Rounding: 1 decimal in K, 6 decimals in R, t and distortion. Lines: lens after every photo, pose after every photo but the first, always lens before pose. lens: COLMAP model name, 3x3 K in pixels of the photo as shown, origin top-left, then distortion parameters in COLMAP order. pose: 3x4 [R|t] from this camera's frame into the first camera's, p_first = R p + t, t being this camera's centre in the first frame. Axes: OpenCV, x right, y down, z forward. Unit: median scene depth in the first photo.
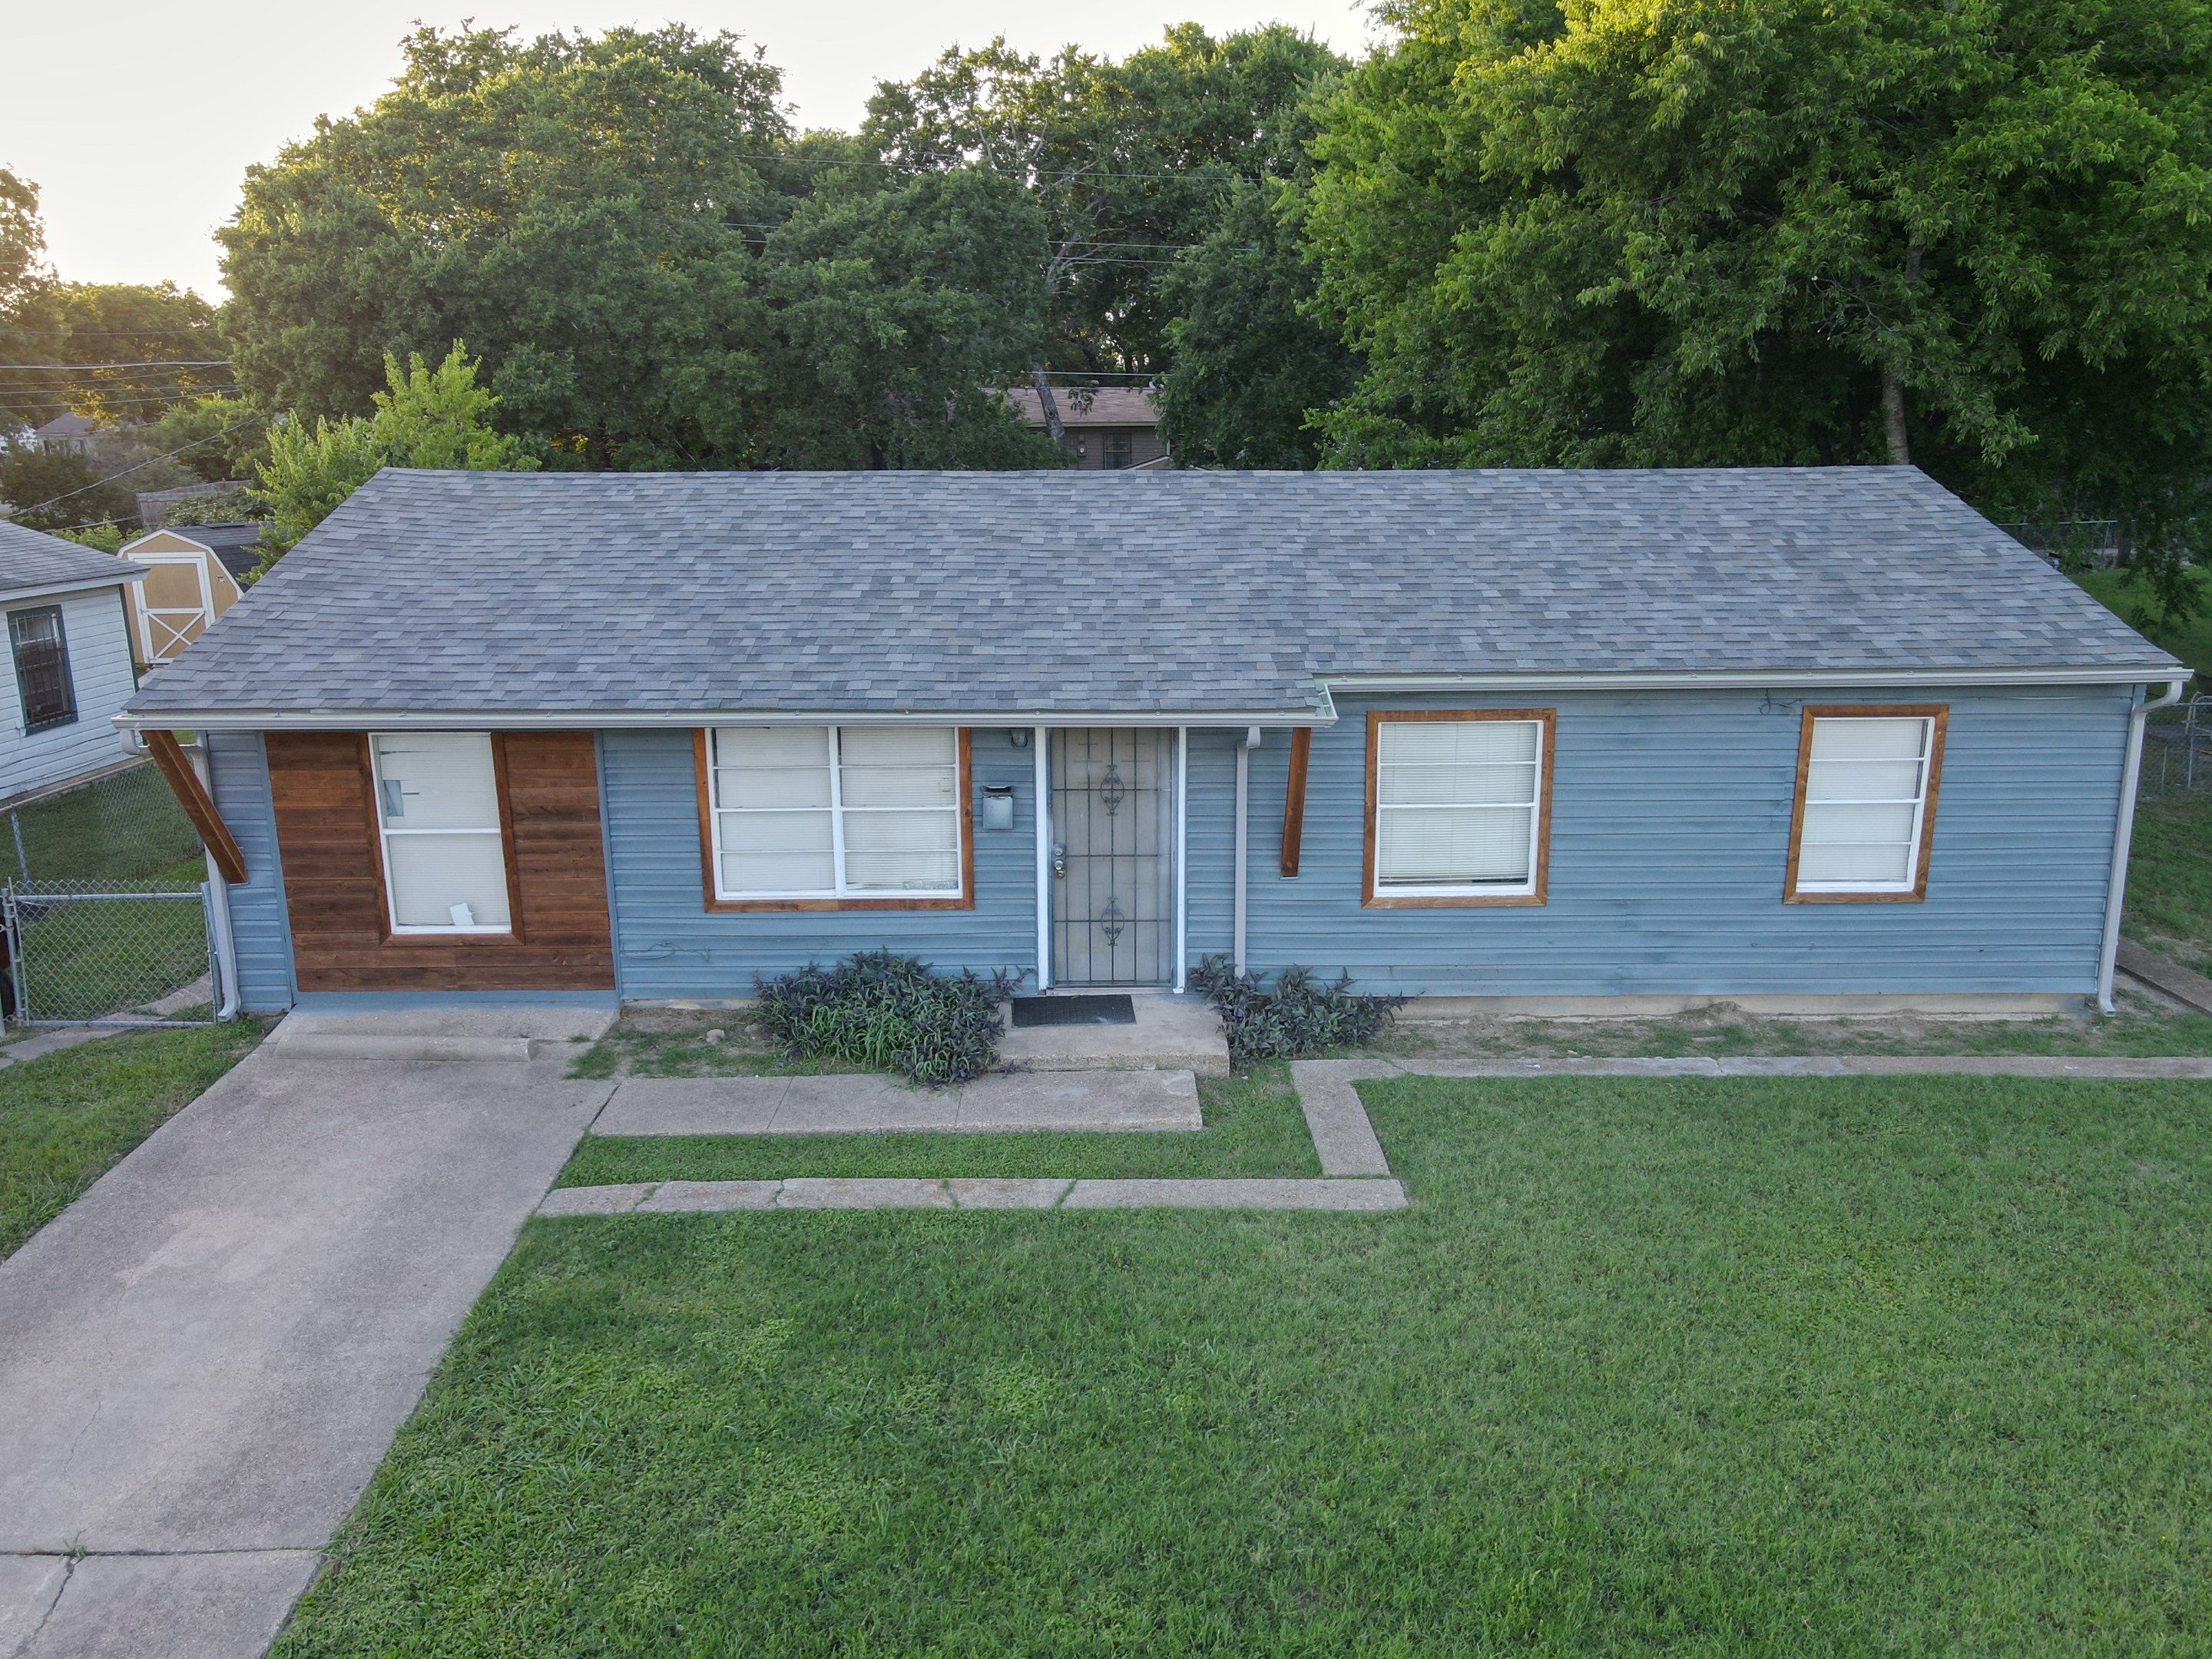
lens RADIAL K [[1609.3, 0, 1106.0], [0, 1609.3, 829.5], [0, 0, 1]] dist [0.018415, -0.027518]
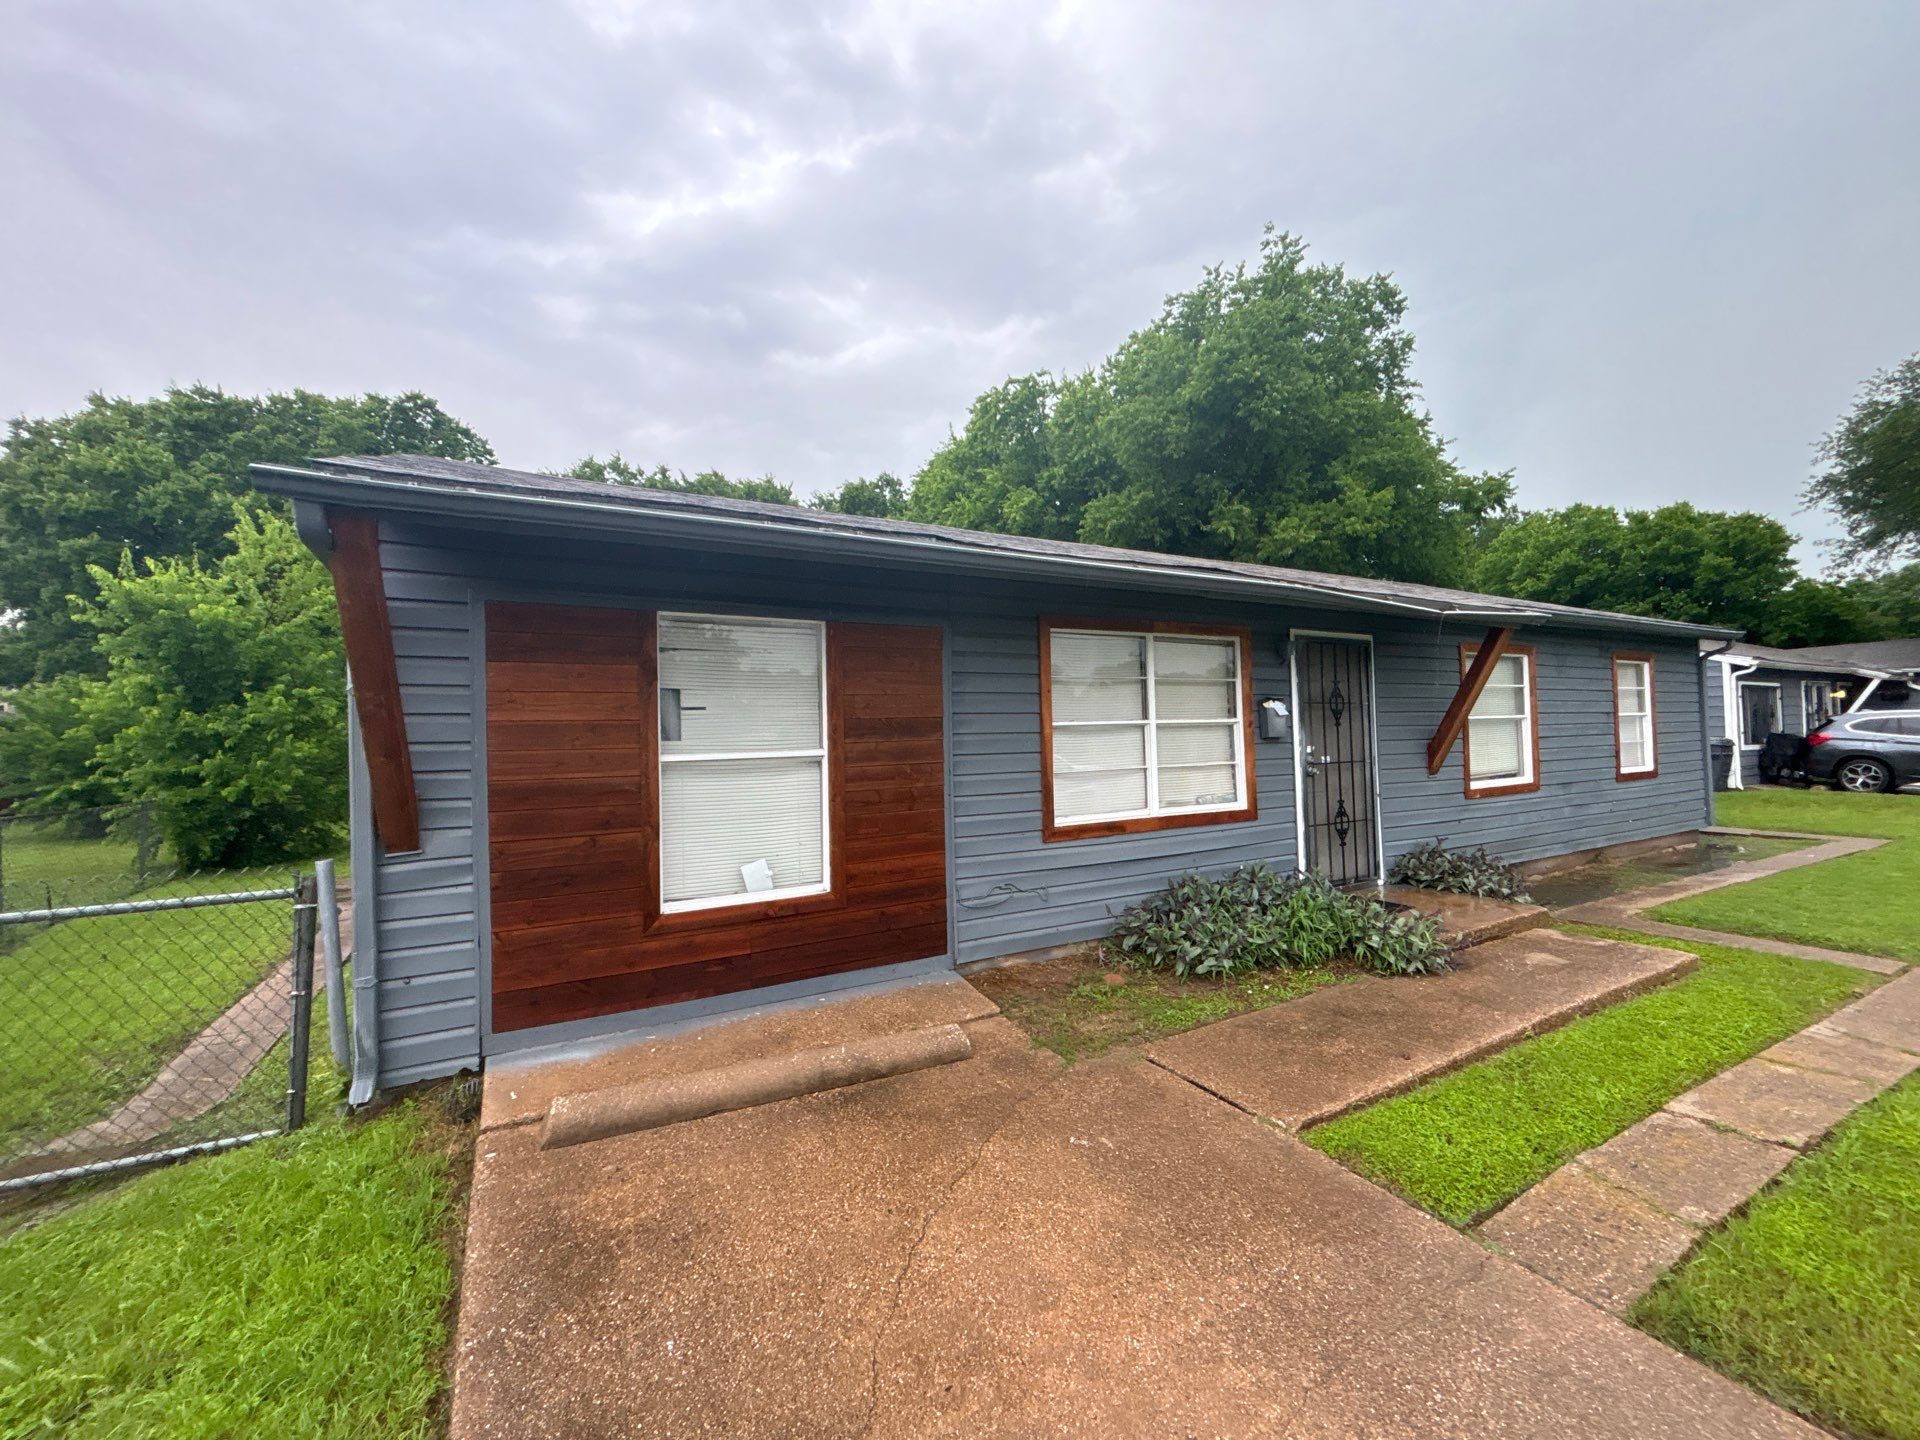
lens RADIAL K [[772.7, 0, 954.1], [0, 772.7, 717.7], [0, 0, 1]] dist [0.001399, -0.000062]
pose [[0.879158, -0.002757, 0.476522, -0.490024], [0.129254, 0.963875, -0.232890, 0.077086], [-0.458665, 0.266340, 0.847755, 0.652027]]
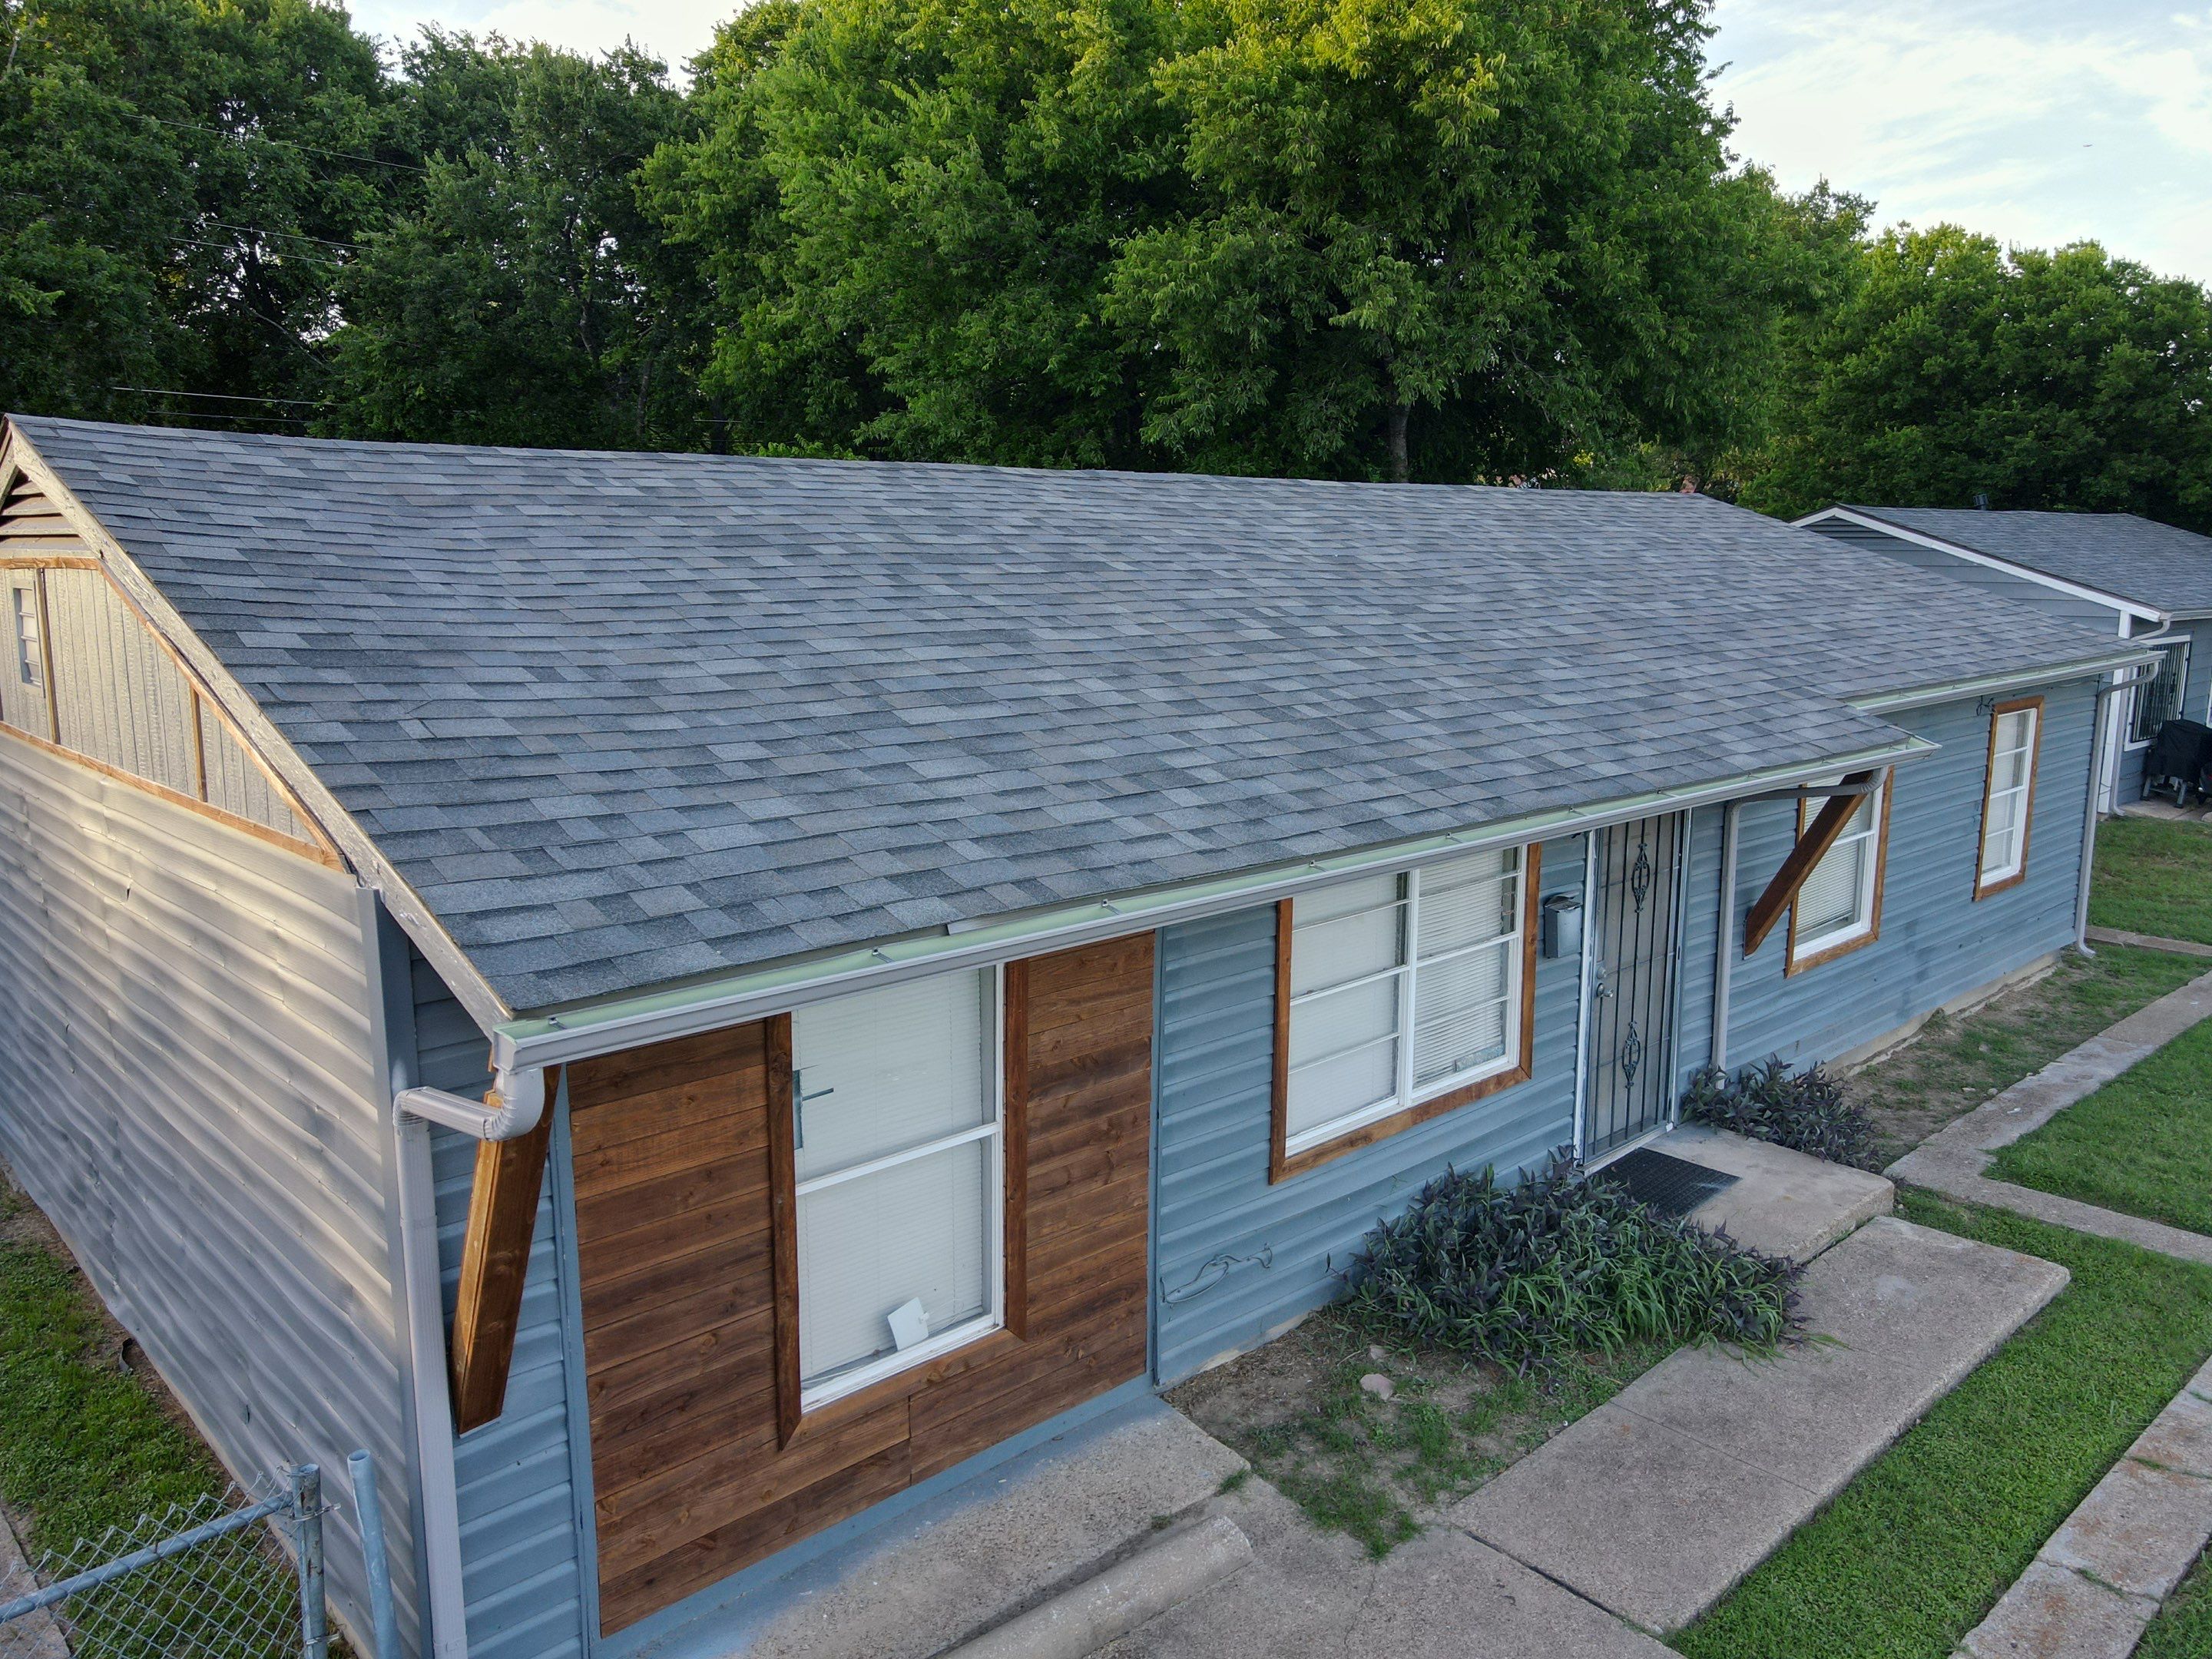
lens RADIAL K [[1618.0, 0, 1106.0], [0, 1618.0, 829.5], [0, 0, 1]] dist [0.023225, 0.001555]
pose [[0.735015, -0.114229, 0.668359, -0.664816], [0.151429, 0.988465, 0.002406, -0.084191], [-0.660925, 0.099440, 0.743835, 0.596110]]
